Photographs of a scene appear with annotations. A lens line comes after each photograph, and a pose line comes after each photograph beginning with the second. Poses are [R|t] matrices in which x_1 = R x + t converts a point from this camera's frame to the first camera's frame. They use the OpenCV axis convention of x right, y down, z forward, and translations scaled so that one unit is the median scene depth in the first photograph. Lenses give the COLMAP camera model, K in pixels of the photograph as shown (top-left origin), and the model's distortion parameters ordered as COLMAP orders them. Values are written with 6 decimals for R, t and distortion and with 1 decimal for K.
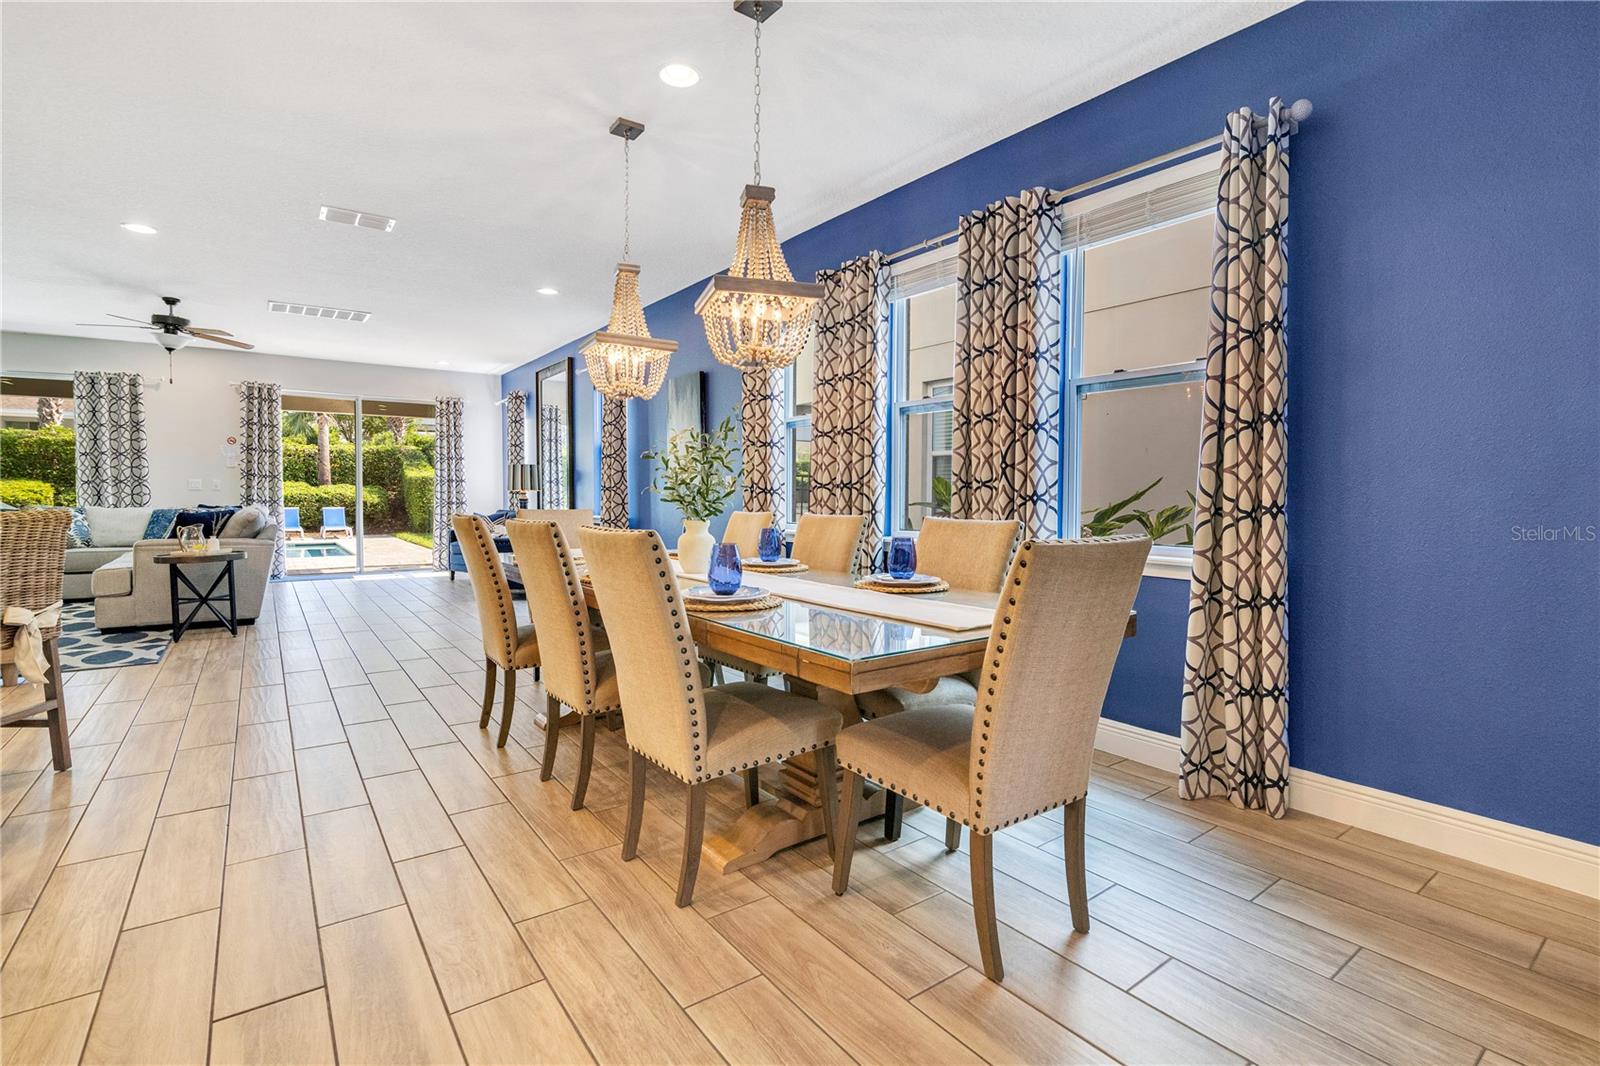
lens RADIAL K [[750.9, 0, 800.0], [0, 750.9, 523.8], [0, 0, 1]] dist [-0.020681, 0.000706]
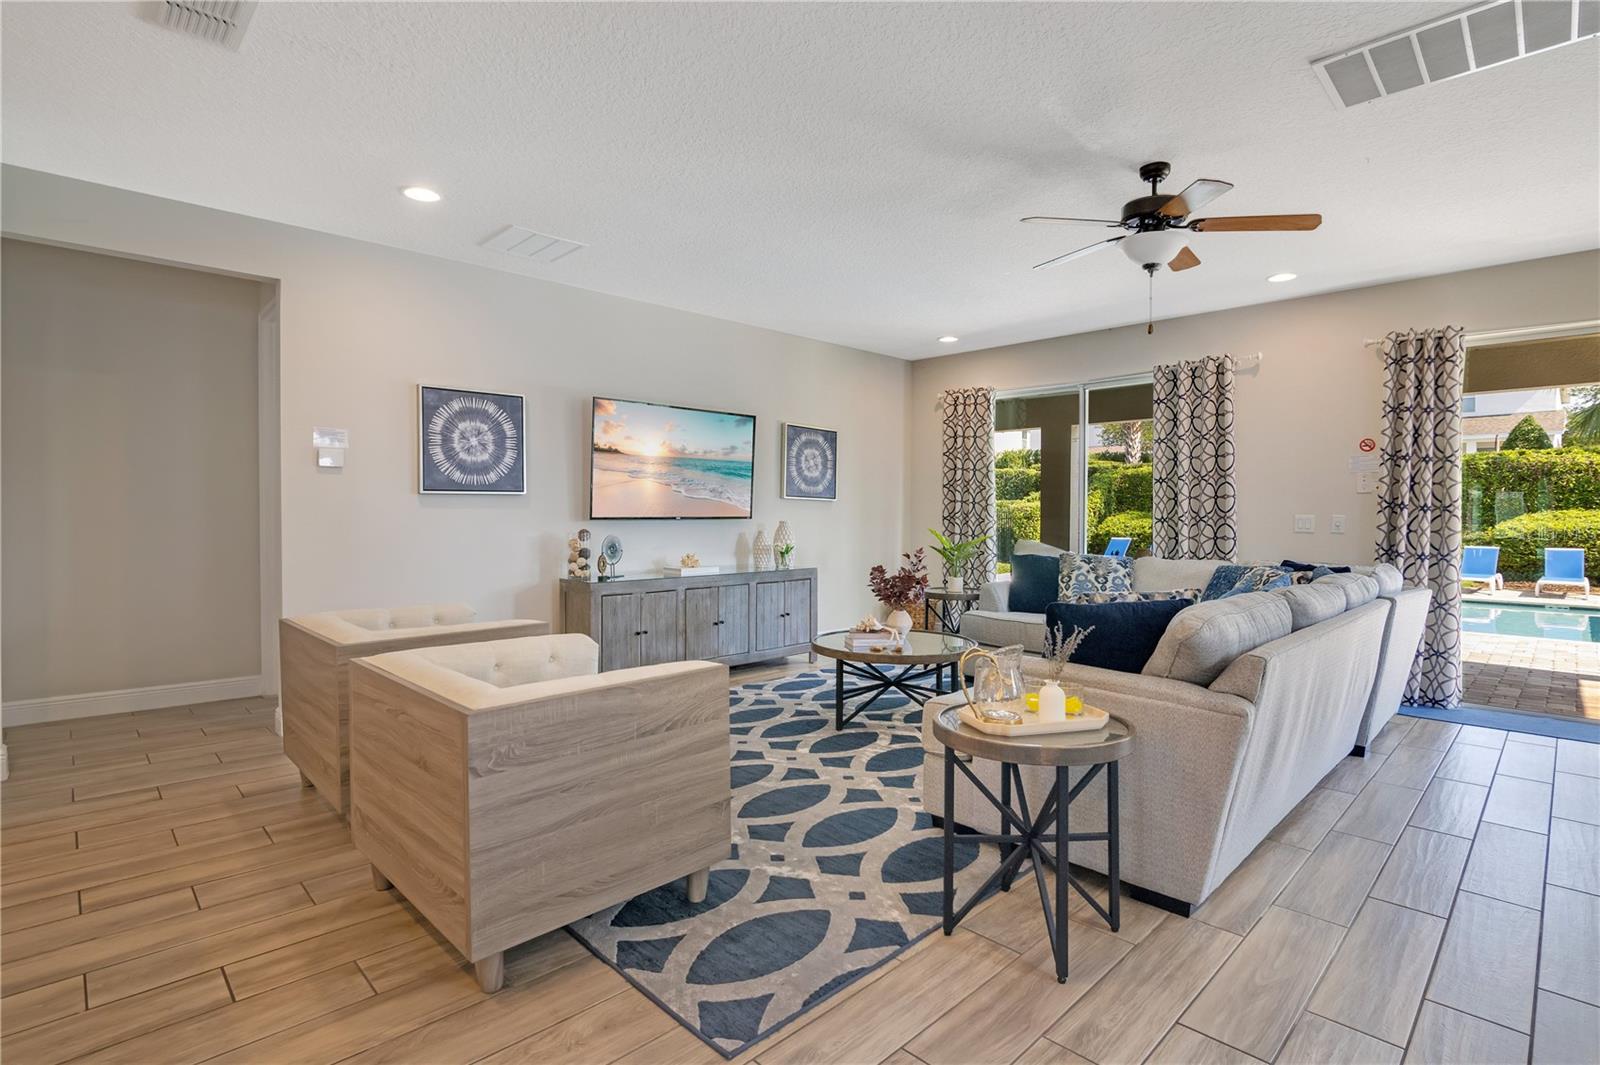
lens RADIAL K [[772.7, 0, 814.4], [0, 772.7, 535.2], [0, 0, 1]] dist [-0.004039, 0.000044]
pose [[0.163032, 0.019484, -0.986428, -0.617214], [-0.042171, 0.999029, 0.012763, -0.081094], [0.985719, 0.039518, 0.163695, 1.186219]]
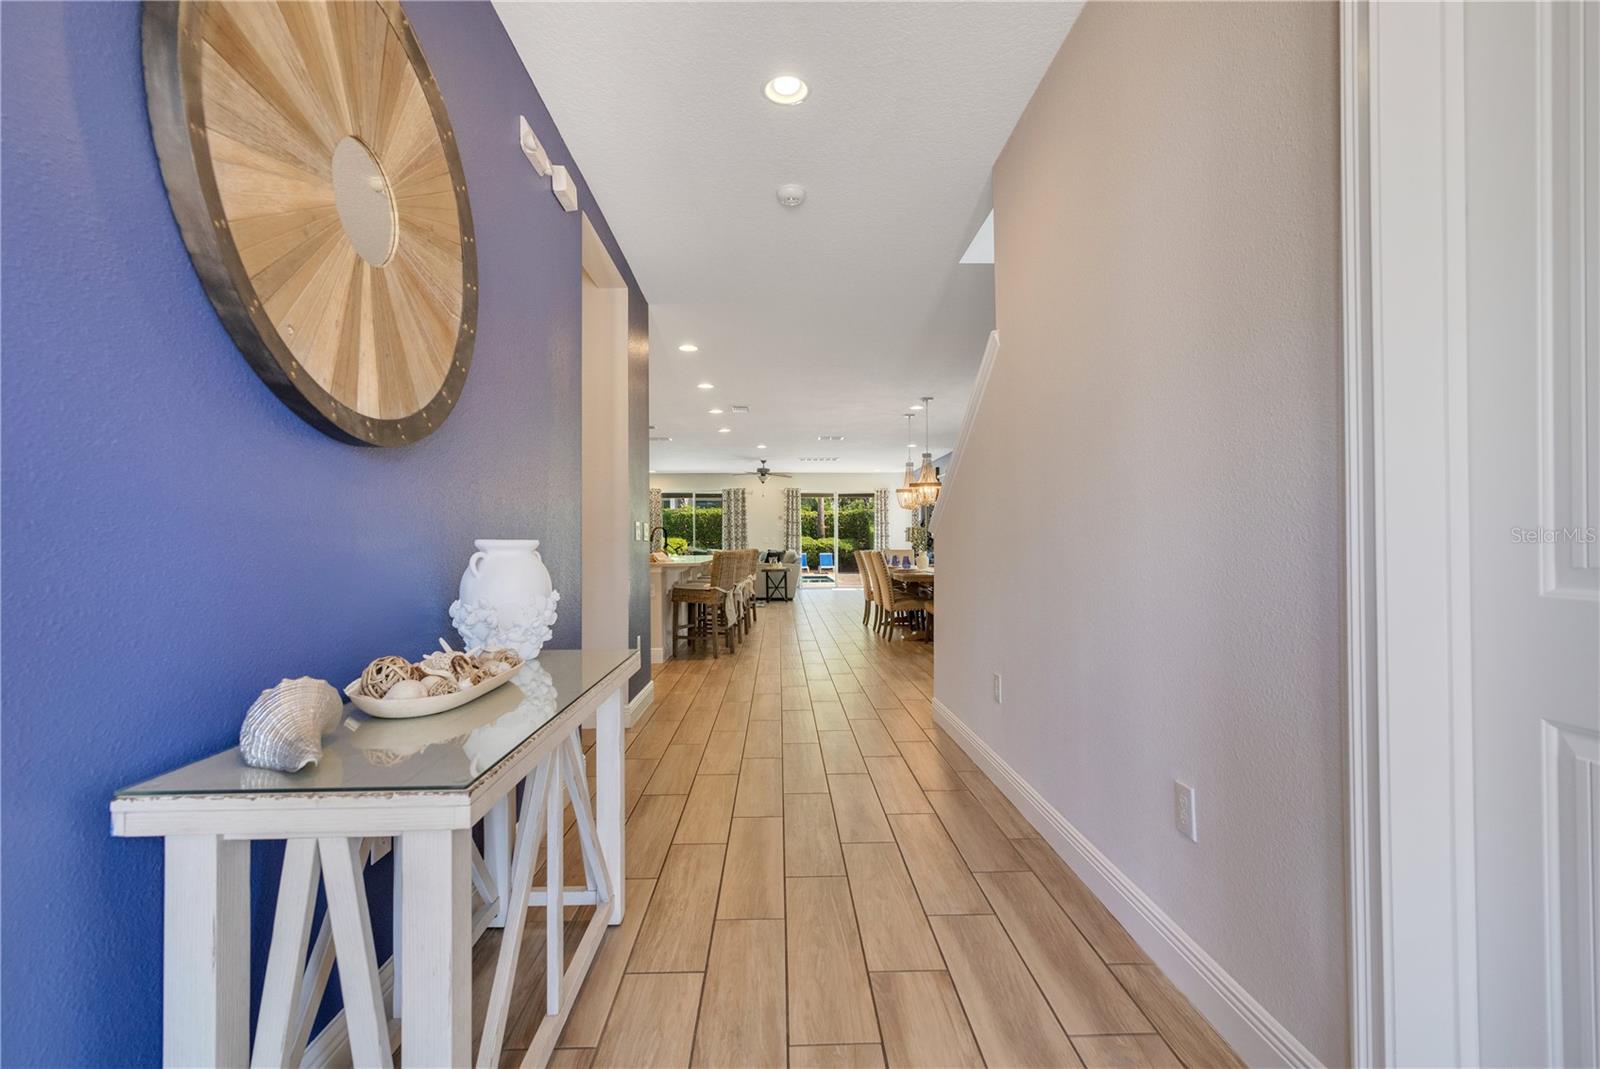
lens RADIAL K [[750.9, 0, 800.0], [0, 750.9, 525.3], [0, 0, 1]] dist [-0.020681, 0.000706]
pose [[0.826723, -0.023474, -0.562119, 0.985934], [-0.011900, 0.998176, -0.059185, 0.064438], [0.562483, 0.055619, 0.824936, -1.519309]]
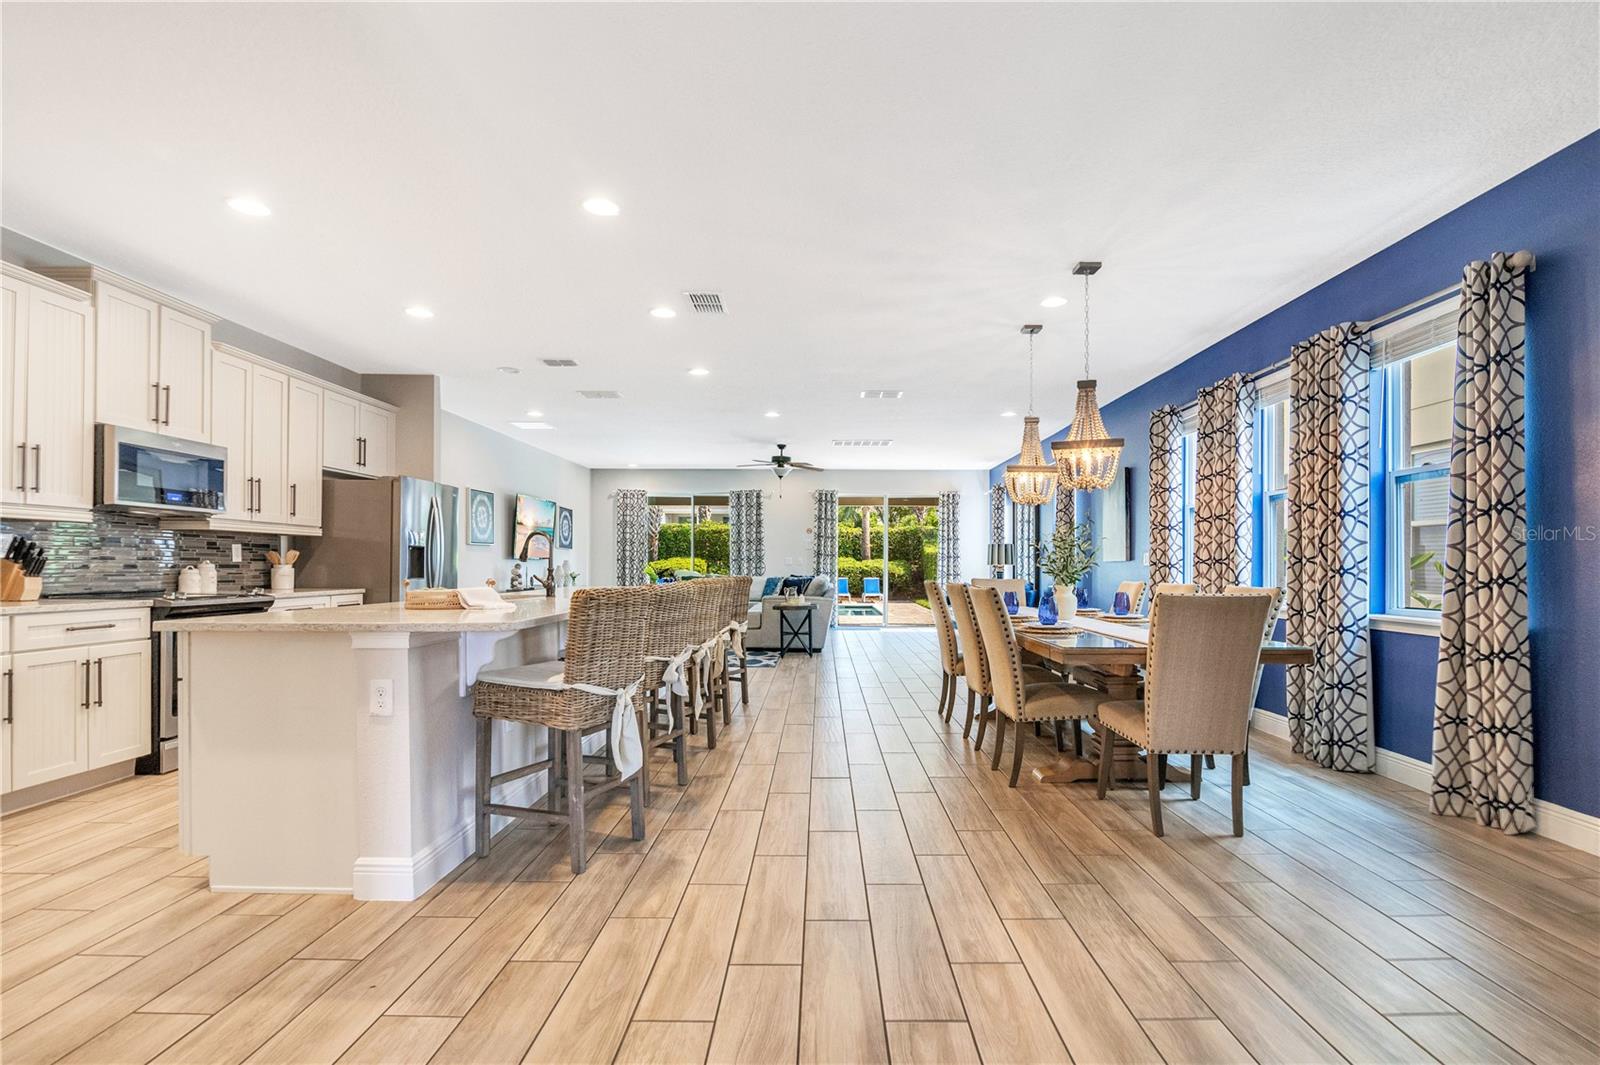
lens RADIAL K [[770.3, 0, 805.4], [0, 770.3, 563.9], [0, 0, 1]] dist [-0.000209, 0.000078]
pose [[0.797178, -0.003880, -0.603732, 0.332853], [-0.022389, 0.999102, -0.035983, 0.016677], [0.603329, 0.042202, 0.796375, -0.488698]]
